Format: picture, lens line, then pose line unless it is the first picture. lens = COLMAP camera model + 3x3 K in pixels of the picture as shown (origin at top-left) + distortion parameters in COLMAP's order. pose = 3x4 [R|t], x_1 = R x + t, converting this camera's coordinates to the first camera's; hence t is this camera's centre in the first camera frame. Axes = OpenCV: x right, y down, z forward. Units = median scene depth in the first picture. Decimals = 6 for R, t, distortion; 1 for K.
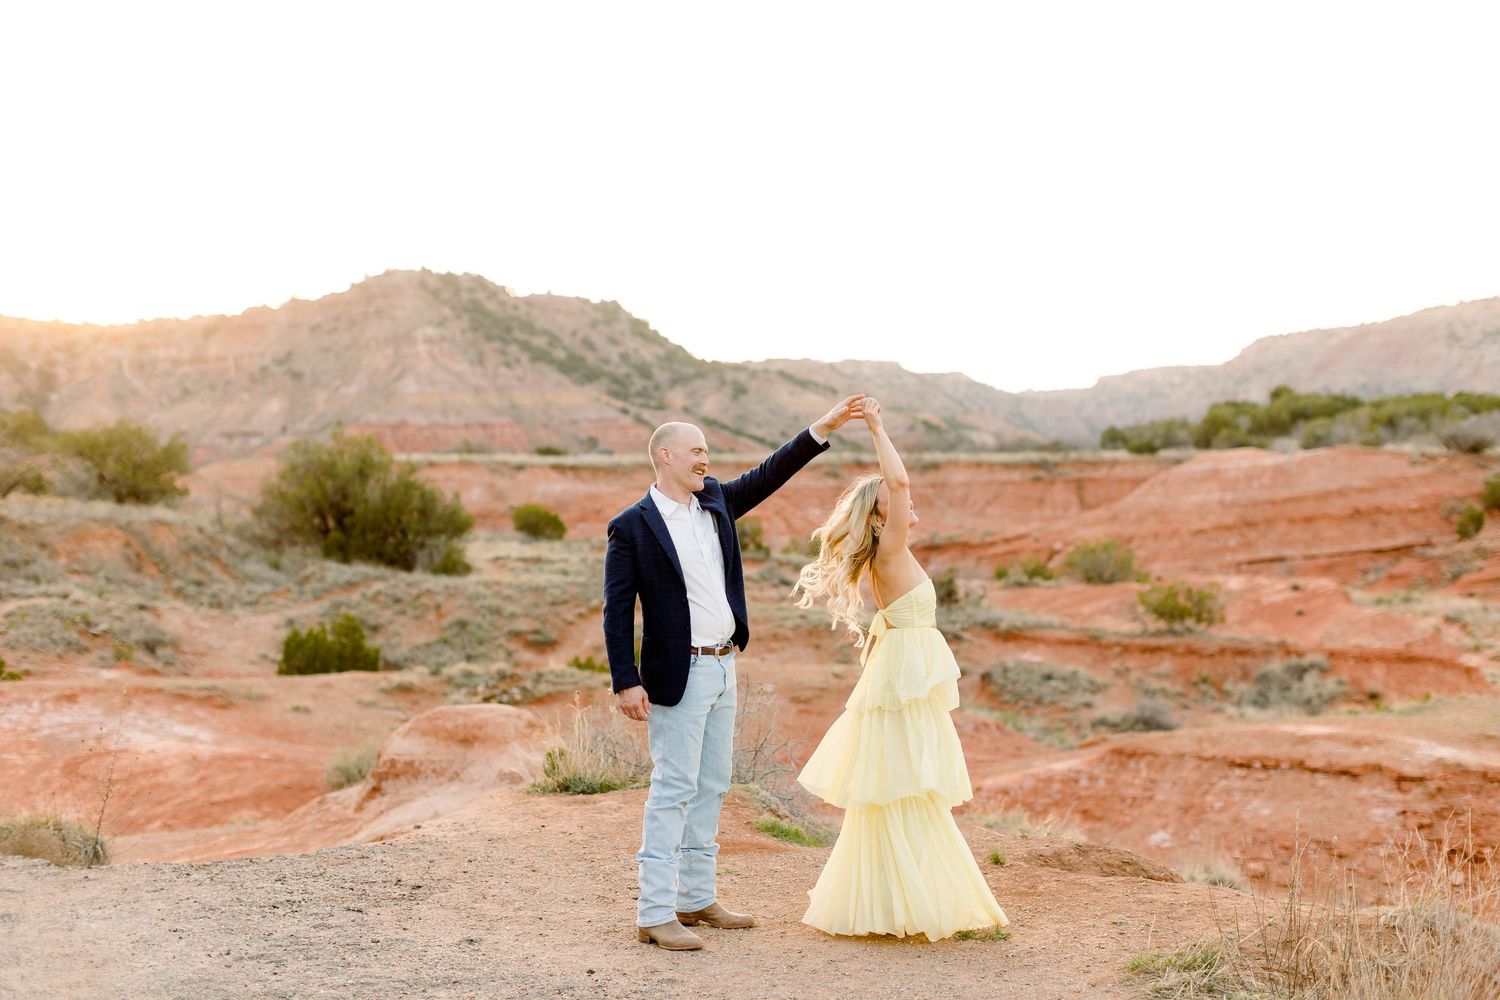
lens RADIAL K [[2140.6, 0, 750.0], [0, 2140.6, 500.0], [0, 0, 1]] dist [0.021578, -0.050932]
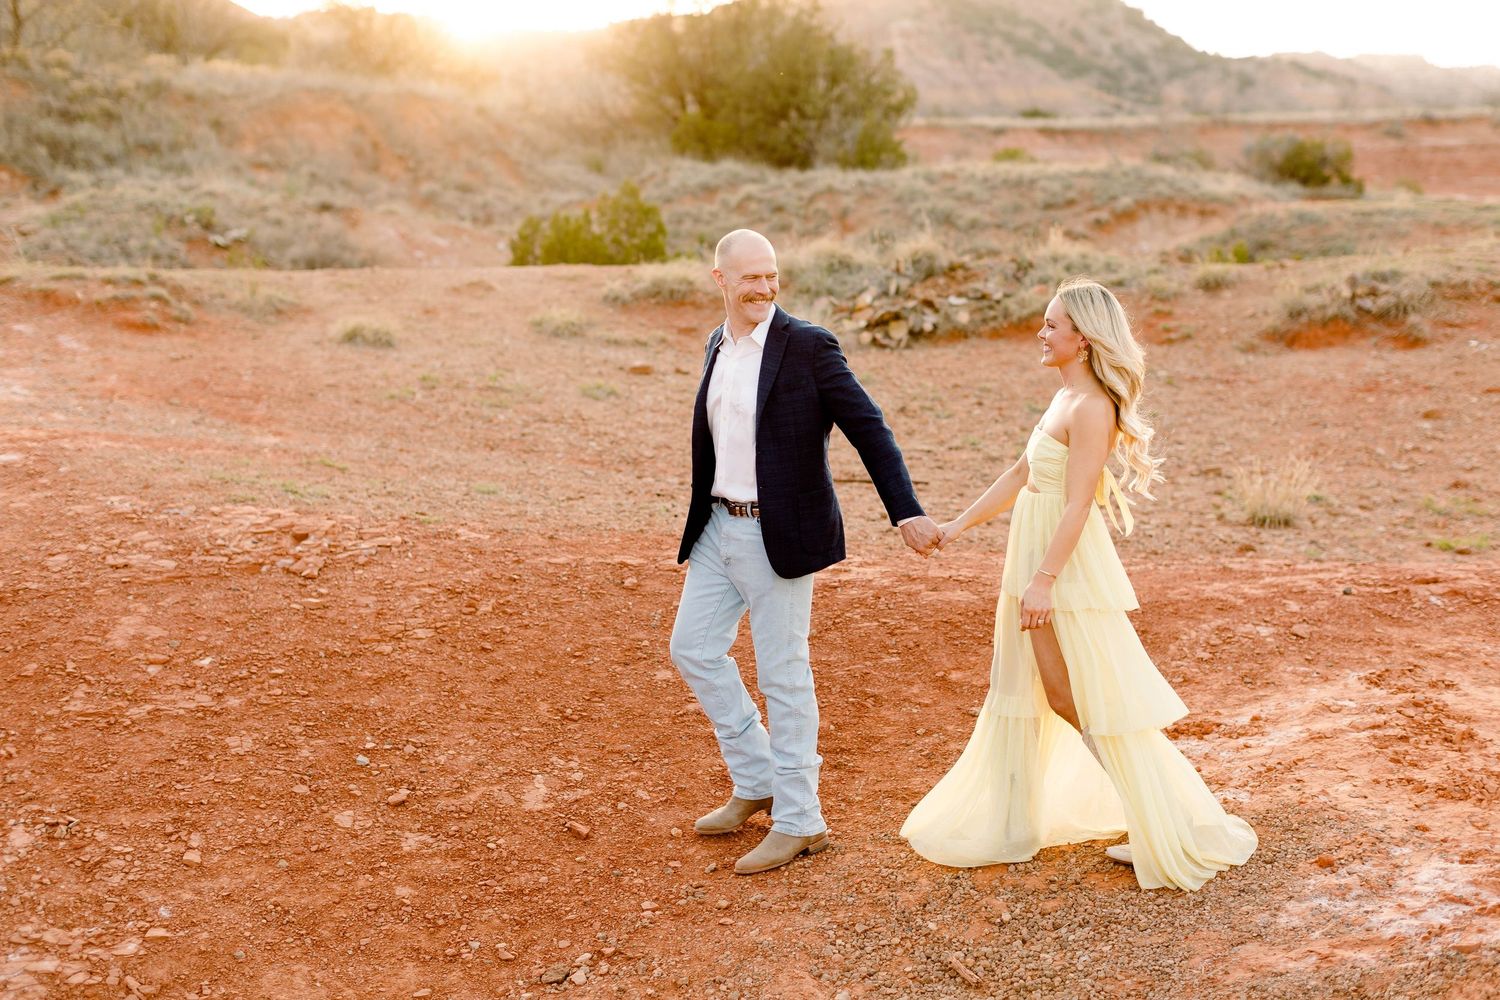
lens RADIAL K [[2217.0, 0, 701.5], [0, 2217.0, 497.8], [0, 0, 1]] dist [-0.005662, 0.089915]
pose [[0.971097, 0.020061, -0.237843, -0.038751], [0.010486, 0.991914, 0.126476, 0.047175], [0.238457, -0.125315, 0.963034, 0.393803]]
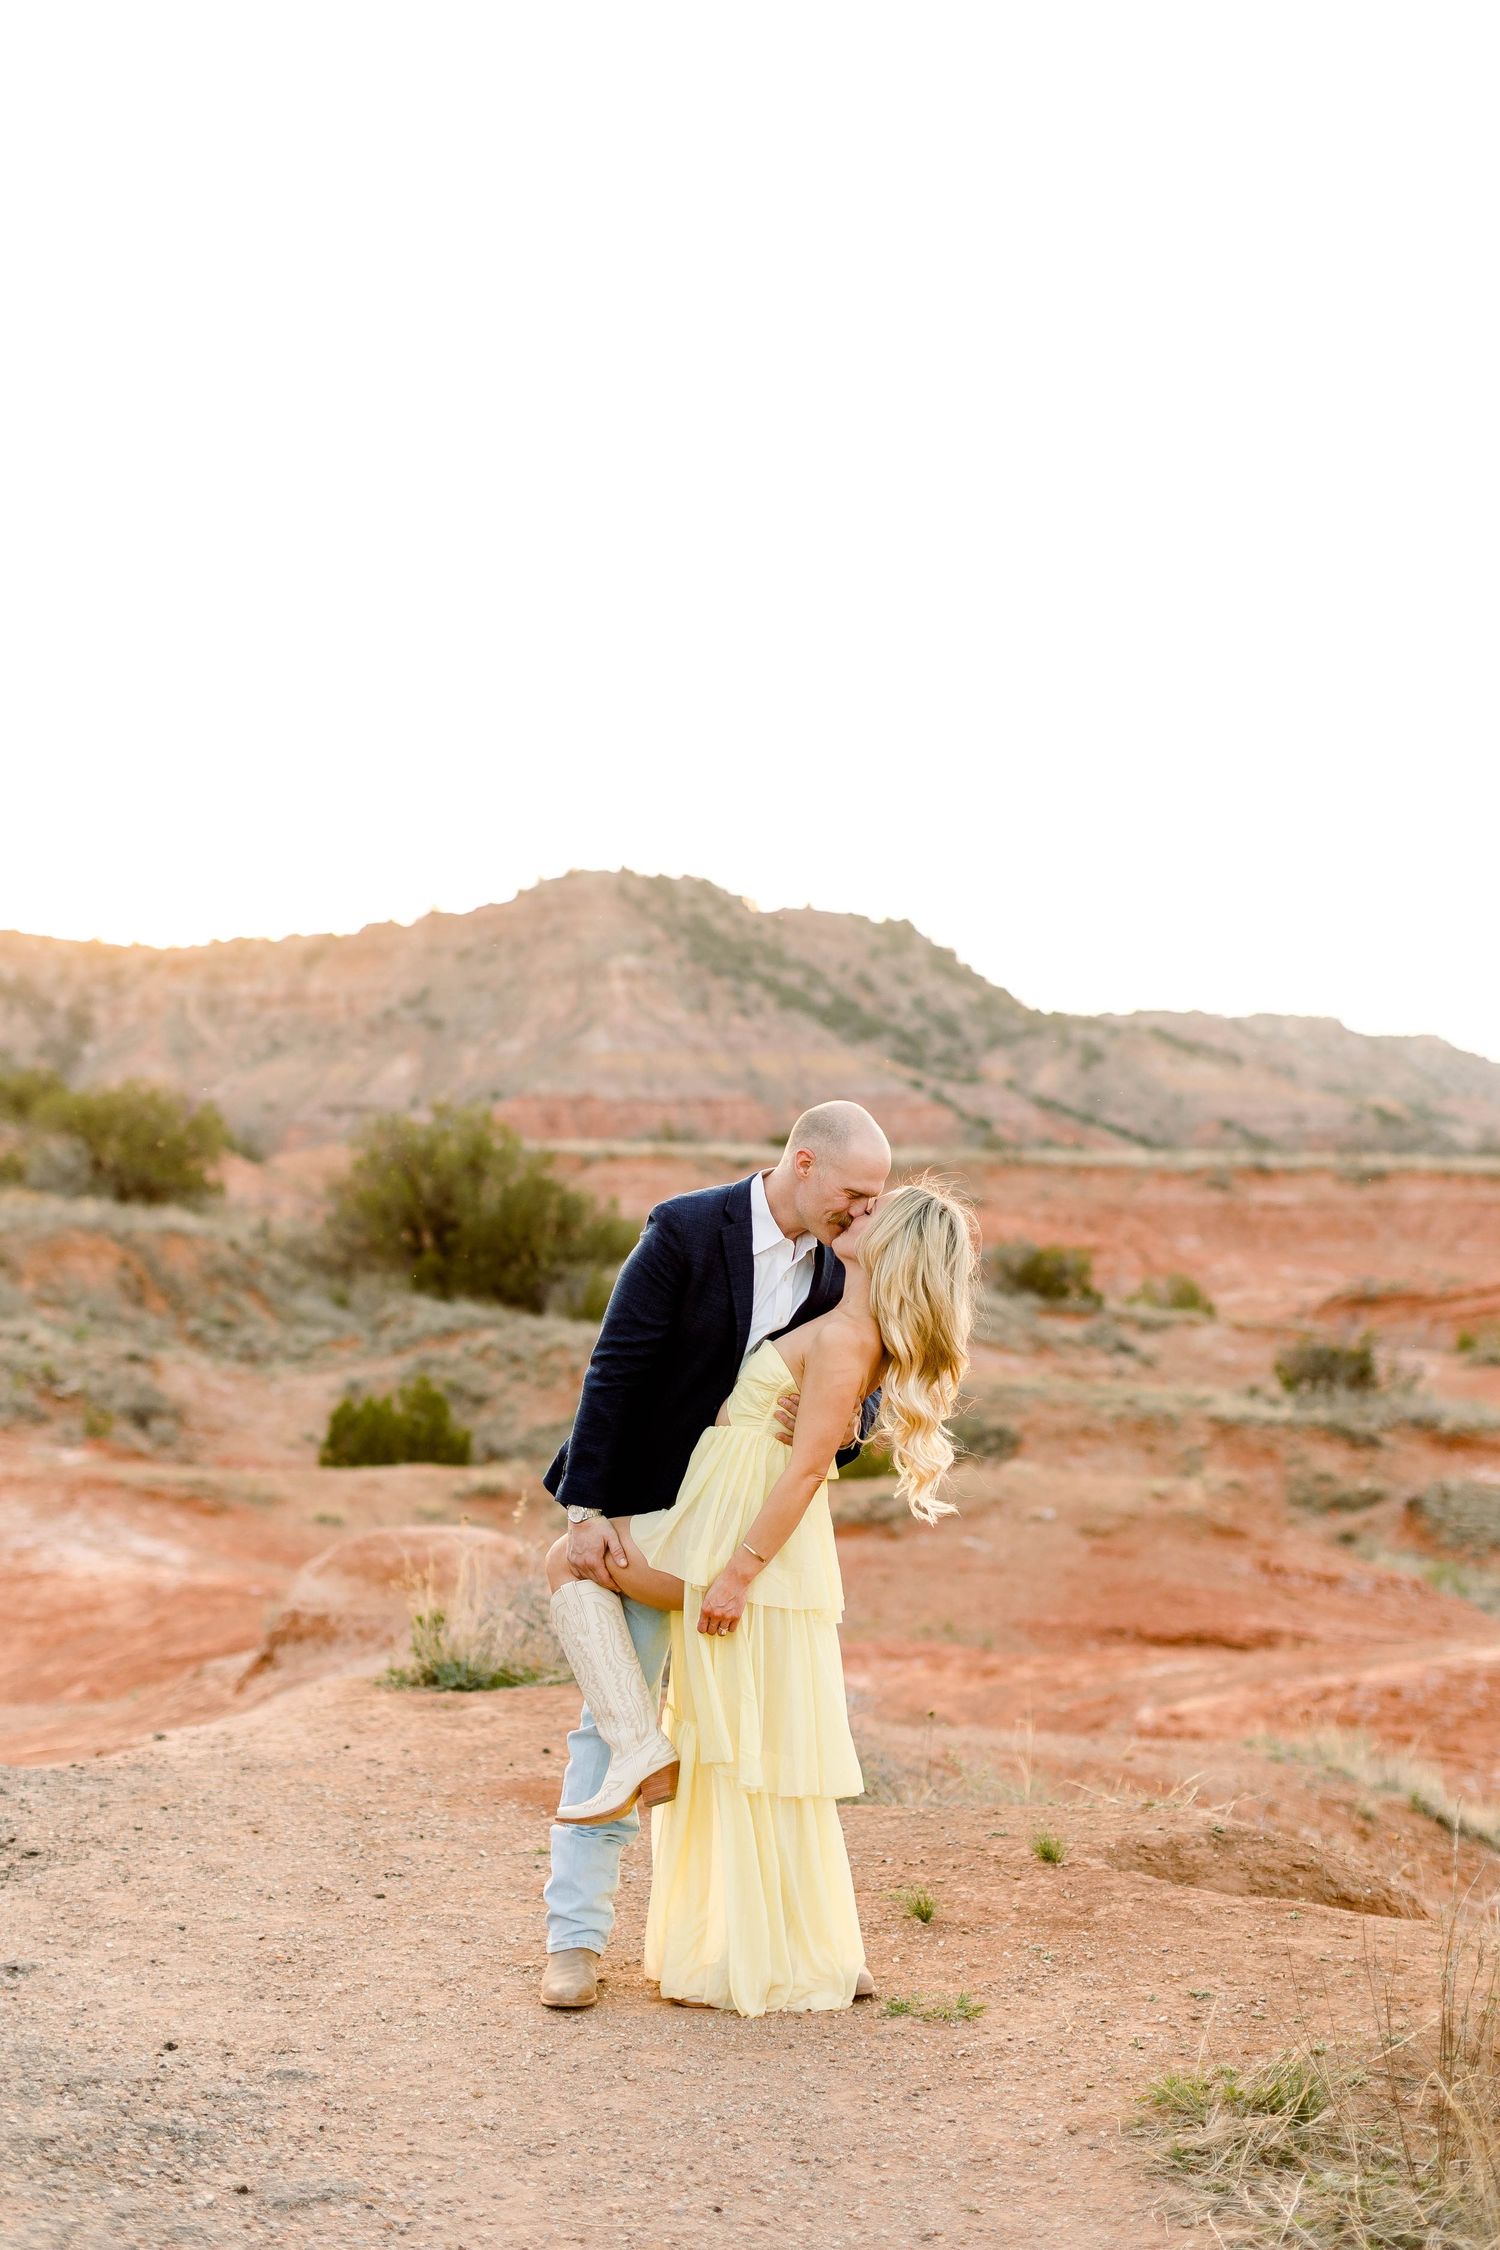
lens RADIAL K [[3210.8, 0, 711.8], [0, 3210.8, 1117.6], [0, 0, 1]] dist [0.021578, -0.050932]
pose [[0.992274, 0.018609, -0.122660, 0.015598], [-0.022429, 0.999303, -0.029839, 0.000690], [0.122020, 0.032360, 0.992000, 0.020056]]
